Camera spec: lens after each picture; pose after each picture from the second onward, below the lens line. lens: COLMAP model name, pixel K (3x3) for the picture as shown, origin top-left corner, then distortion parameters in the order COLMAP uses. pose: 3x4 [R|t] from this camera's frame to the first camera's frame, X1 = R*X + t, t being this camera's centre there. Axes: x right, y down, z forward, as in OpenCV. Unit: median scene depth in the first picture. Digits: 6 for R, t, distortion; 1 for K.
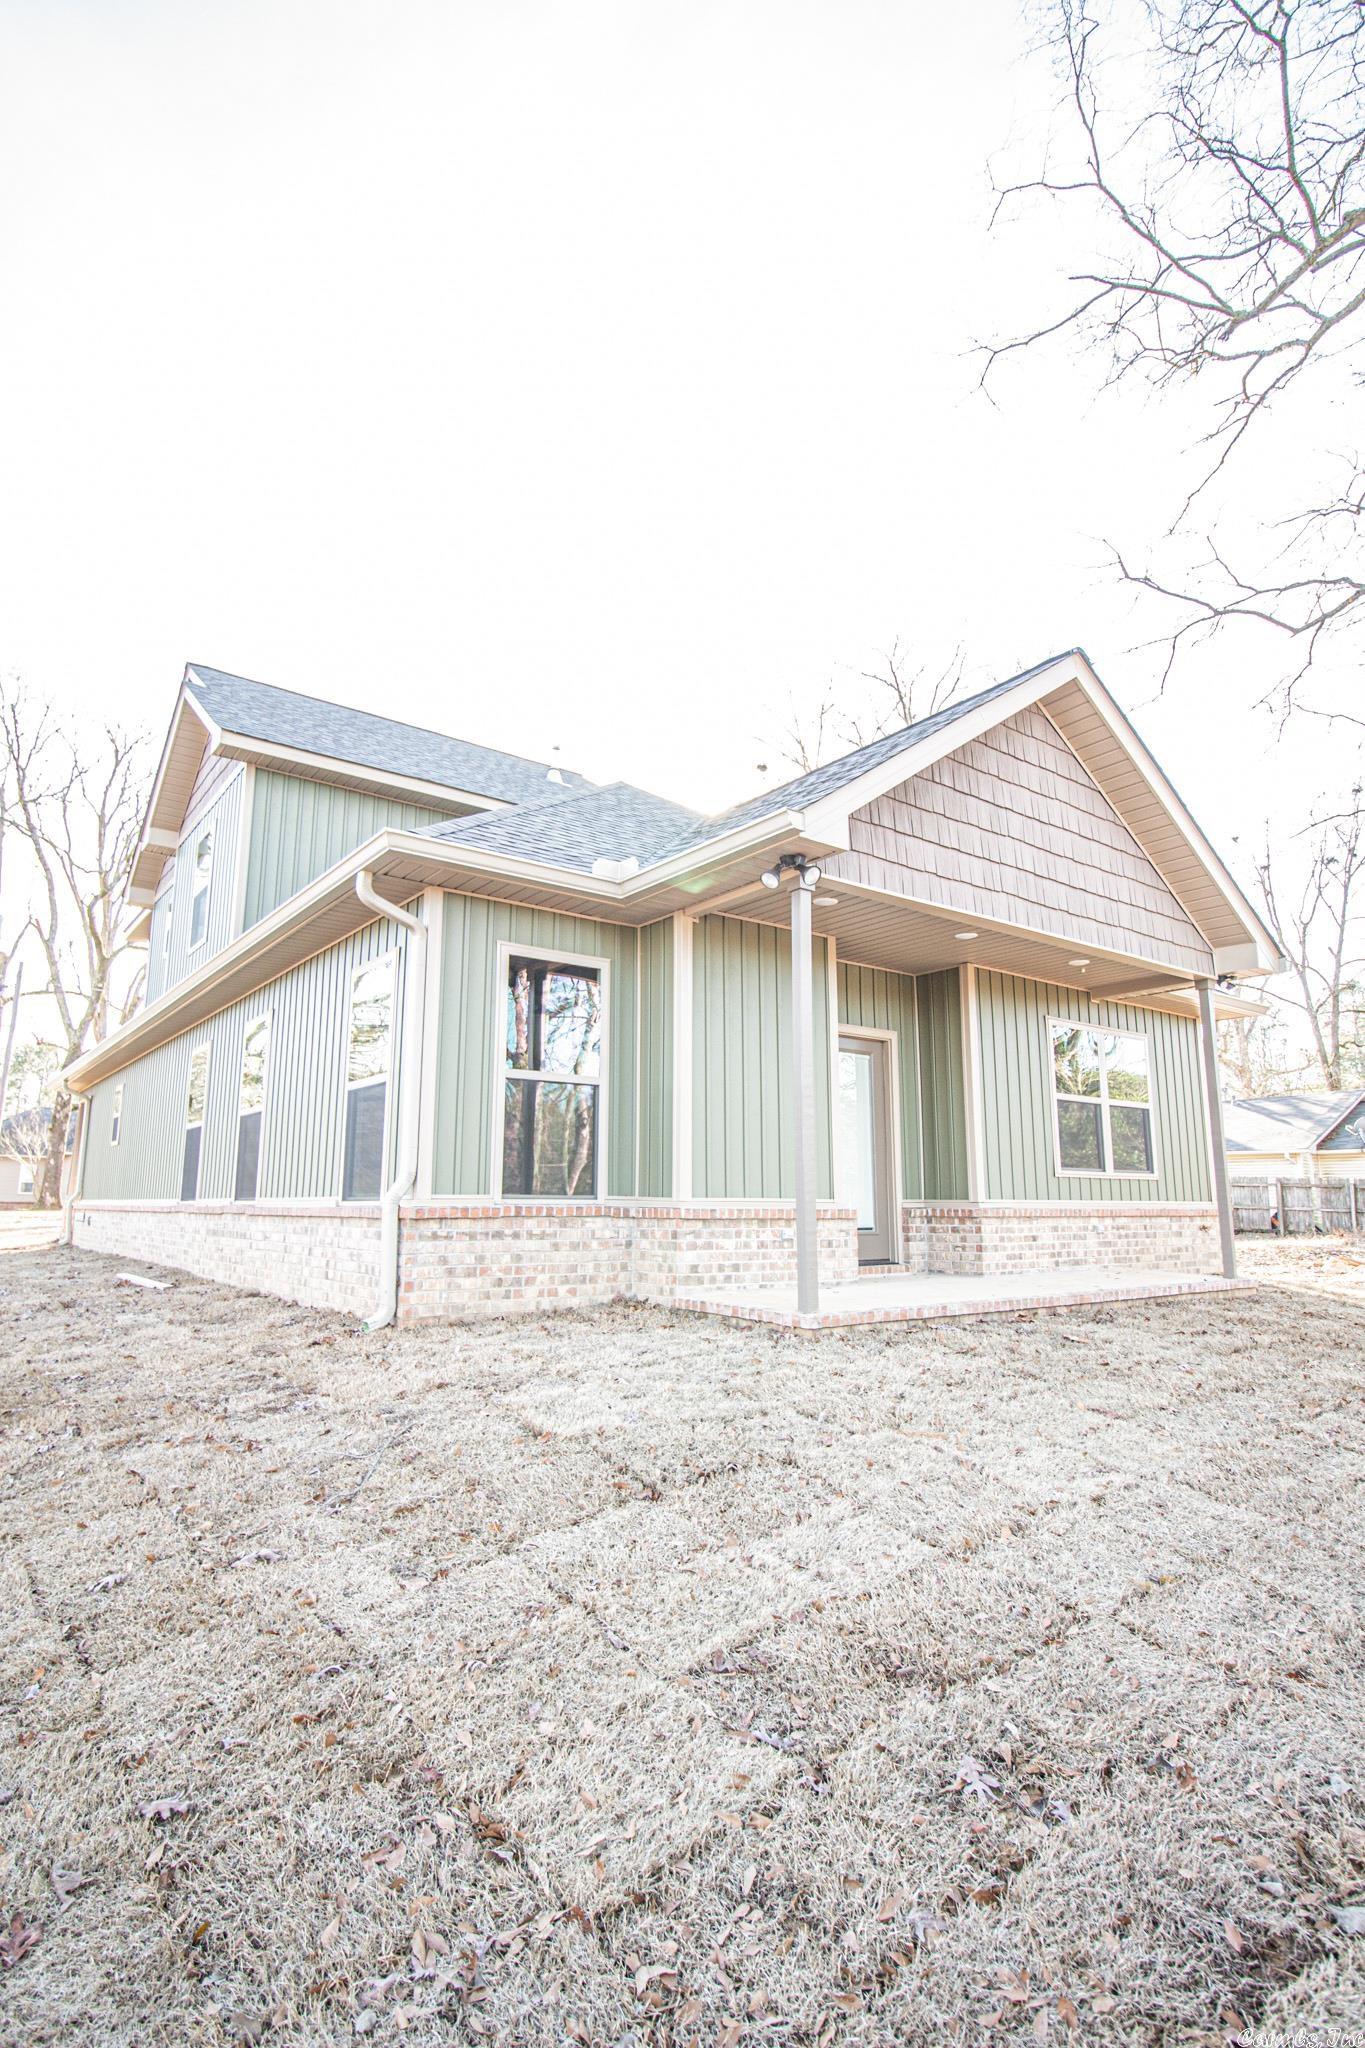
lens RADIAL K [[1030.8, 0, 687.5], [0, 1030.8, 1023.2], [0, 0, 1]] dist [0.002212, 0.000143]
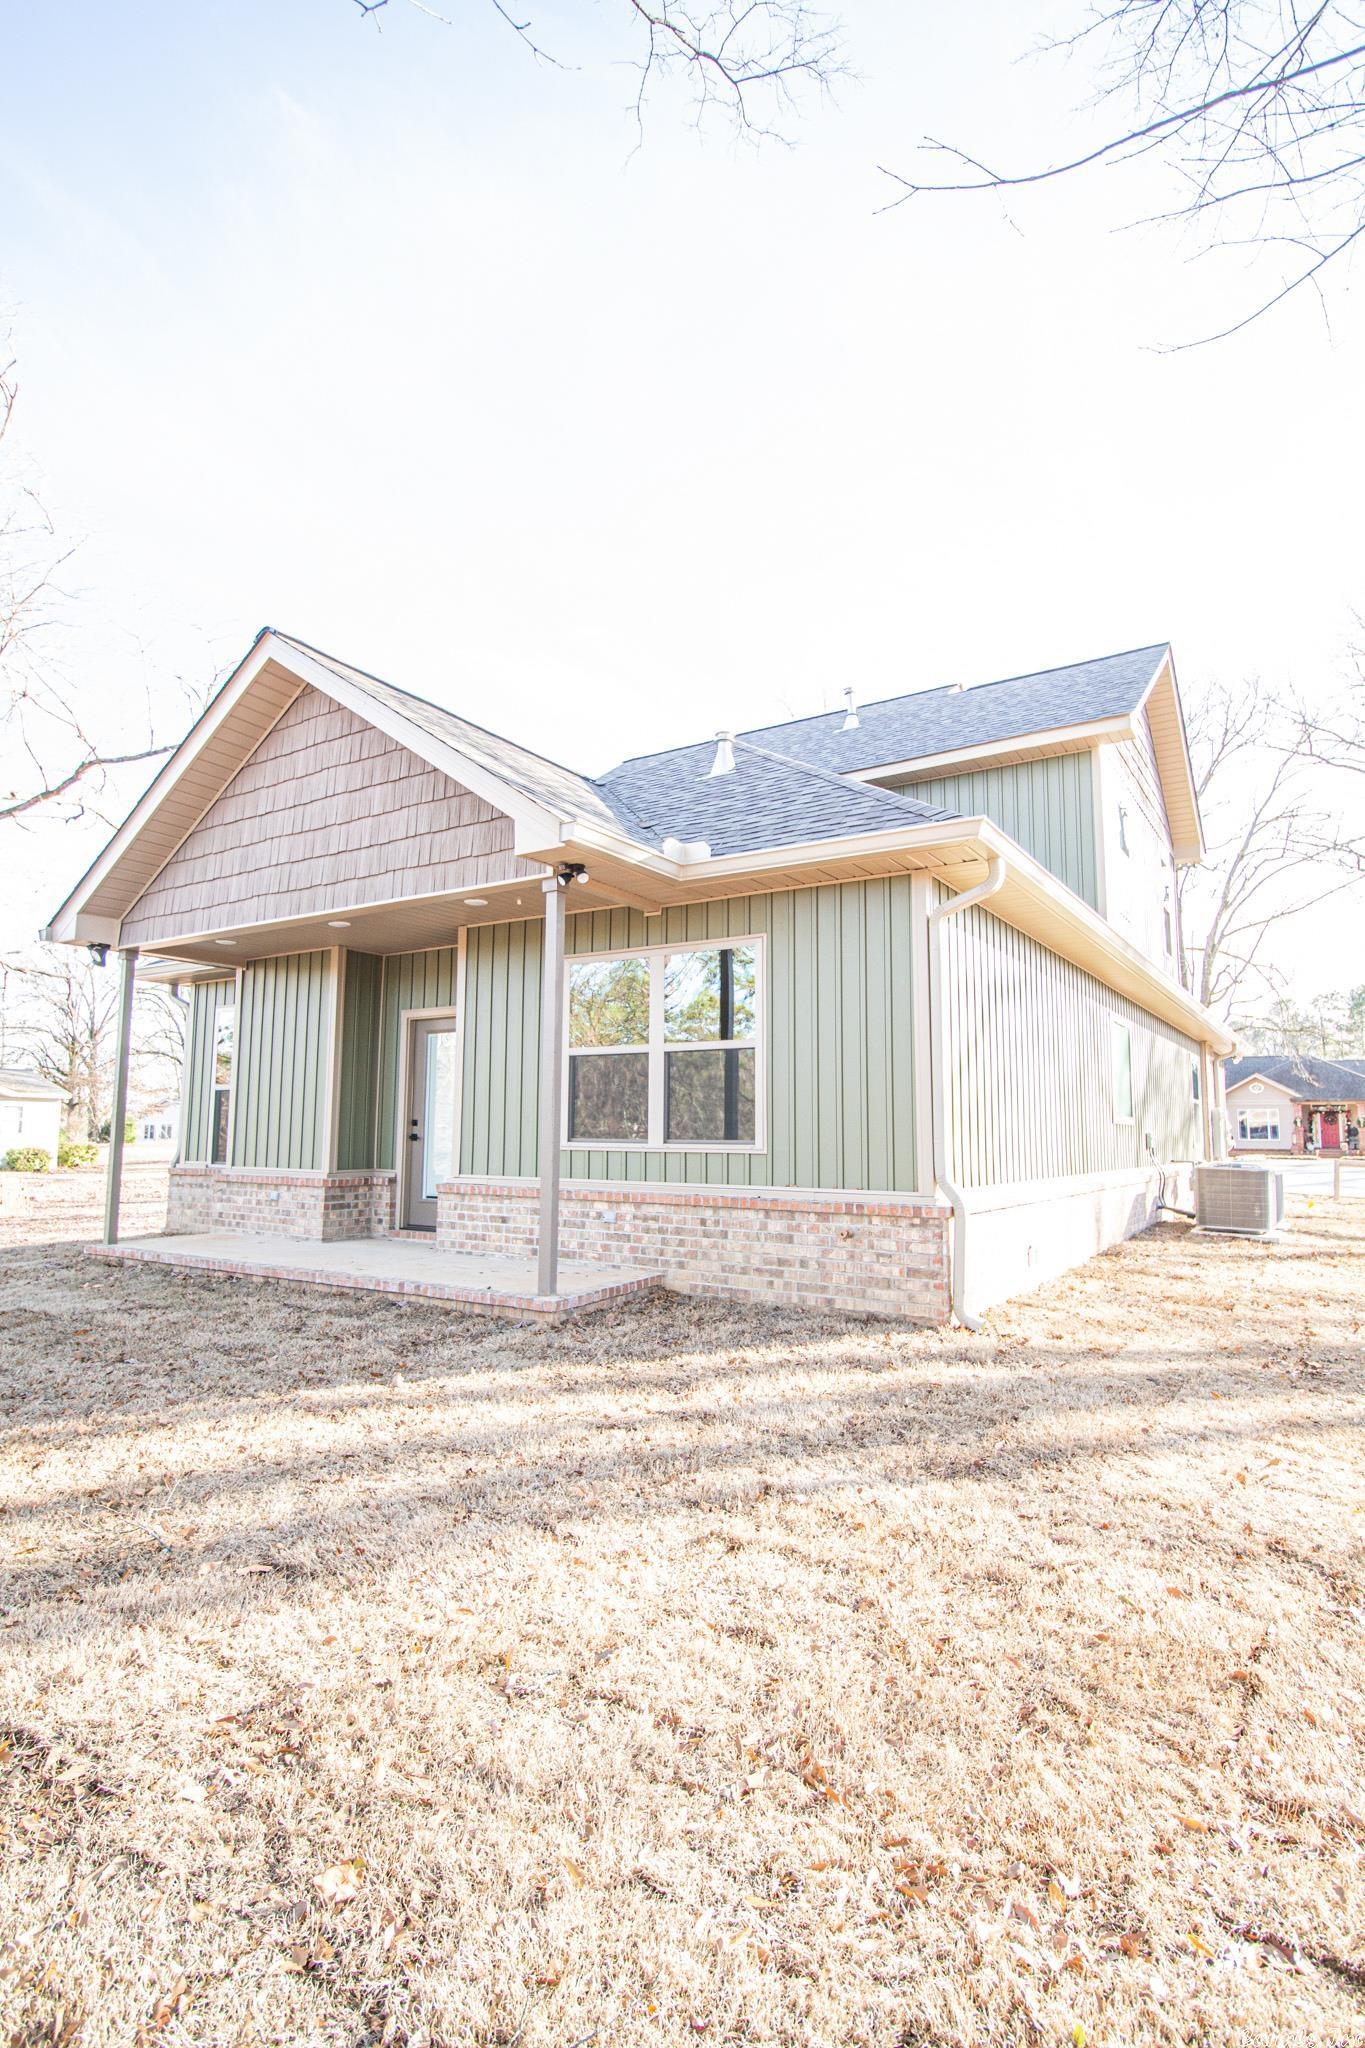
lens RADIAL K [[1030.8, 0, 686.8], [0, 1030.8, 1026.1], [0, 0, 1]] dist [0.002212, 0.000143]
pose [[0.331879, -0.107314, -0.937198, 1.242683], [0.153246, 0.986444, -0.058686, 0.122319], [0.930791, -0.124145, 0.343825, 0.871363]]
